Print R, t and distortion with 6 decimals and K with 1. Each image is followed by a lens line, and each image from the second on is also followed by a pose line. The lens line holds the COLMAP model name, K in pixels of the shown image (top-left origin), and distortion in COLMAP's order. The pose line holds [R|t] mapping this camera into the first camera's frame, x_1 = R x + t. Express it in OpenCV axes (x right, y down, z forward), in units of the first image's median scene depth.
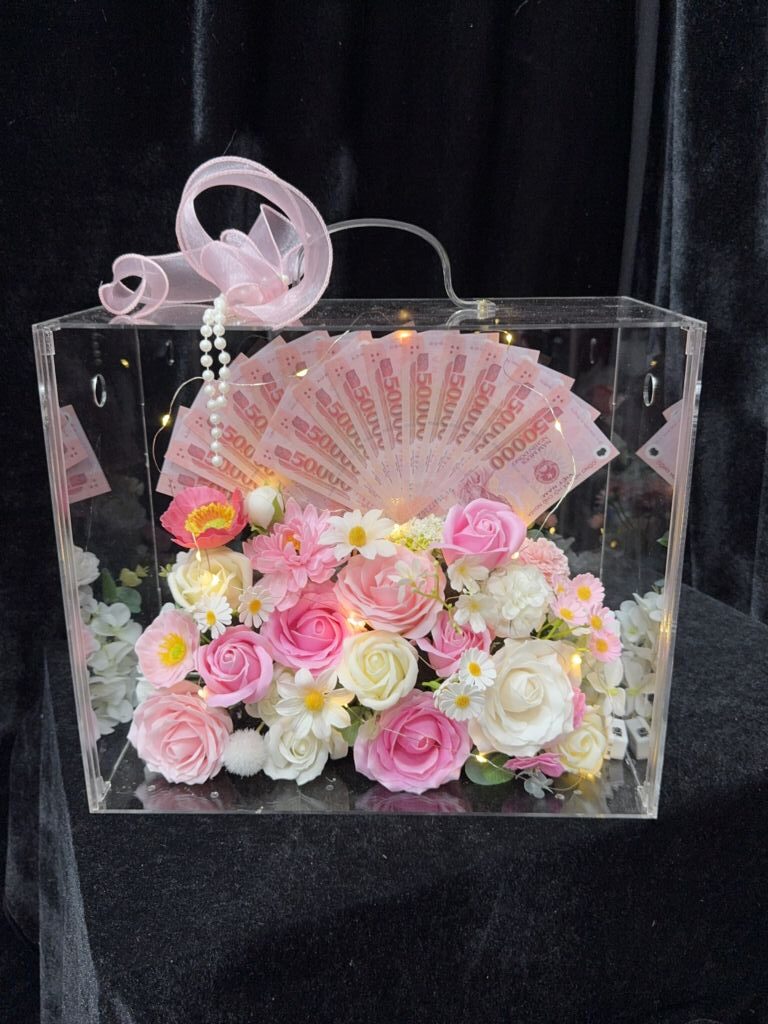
lens RADIAL K [[776.5, 0, 384.0], [0, 776.5, 512.0], [0, 0, 1]] dist [0.003397, -0.000423]
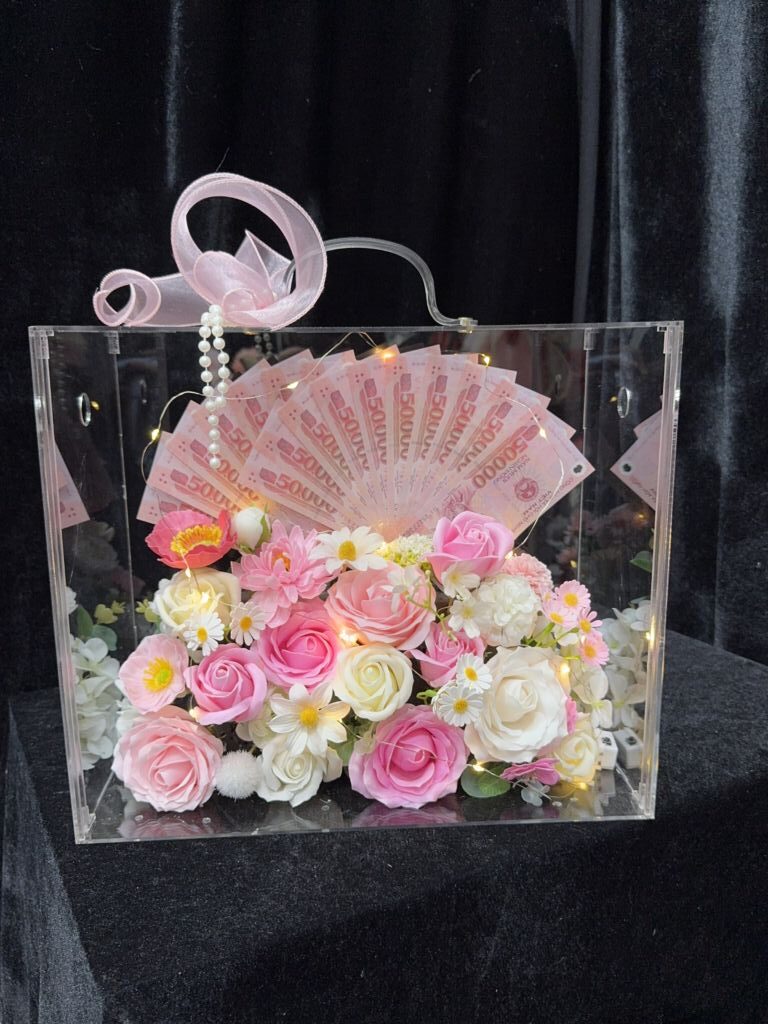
lens RADIAL K [[776.2, 0, 387.0], [0, 776.2, 542.2], [0, 0, 1]] dist [0.006639, -0.002610]
pose [[0.996708, -0.022884, 0.077781, -0.060450], [0.028762, 0.996745, -0.075314, 0.096076], [-0.075804, 0.077303, 0.994122, -0.004236]]
